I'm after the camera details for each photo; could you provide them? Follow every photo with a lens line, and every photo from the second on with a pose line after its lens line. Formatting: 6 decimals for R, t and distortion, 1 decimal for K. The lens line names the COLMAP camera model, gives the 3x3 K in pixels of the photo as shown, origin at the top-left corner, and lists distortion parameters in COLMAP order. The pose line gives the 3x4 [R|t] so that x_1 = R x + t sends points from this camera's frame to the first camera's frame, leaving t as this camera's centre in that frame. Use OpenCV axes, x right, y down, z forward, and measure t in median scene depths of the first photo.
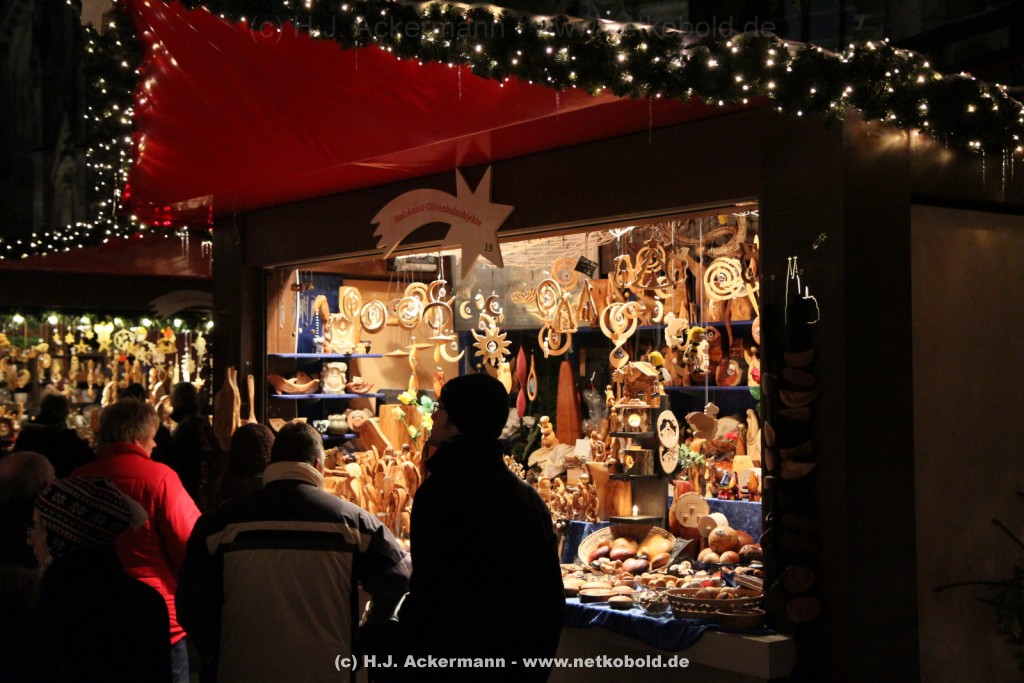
lens RADIAL K [[1282.2, 0, 510.0], [0, 1282.2, 343.2], [0, 0, 1]] dist [0.107981, 0.000000]
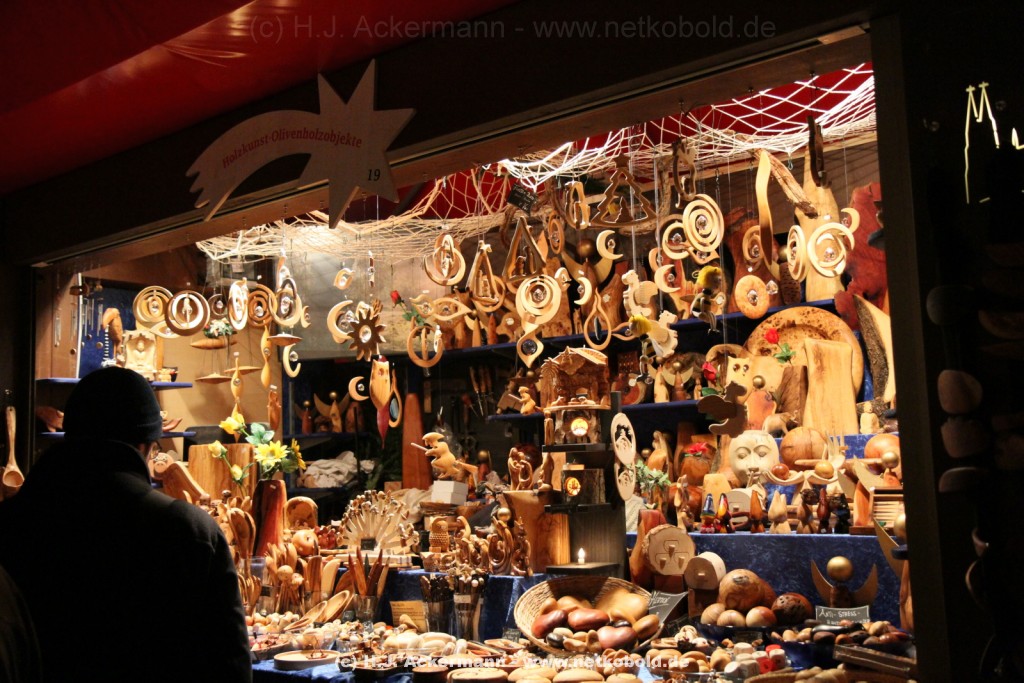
lens RADIAL K [[1085.6, 0, 516.9], [0, 1085.6, 337.9], [0, 0, 1]] dist [0.047721, 0.000000]
pose [[0.977921, -0.006175, 0.208882, -0.060640], [0.023647, 0.996413, -0.081250, 0.057562], [-0.207631, 0.084396, 0.974560, 0.407284]]
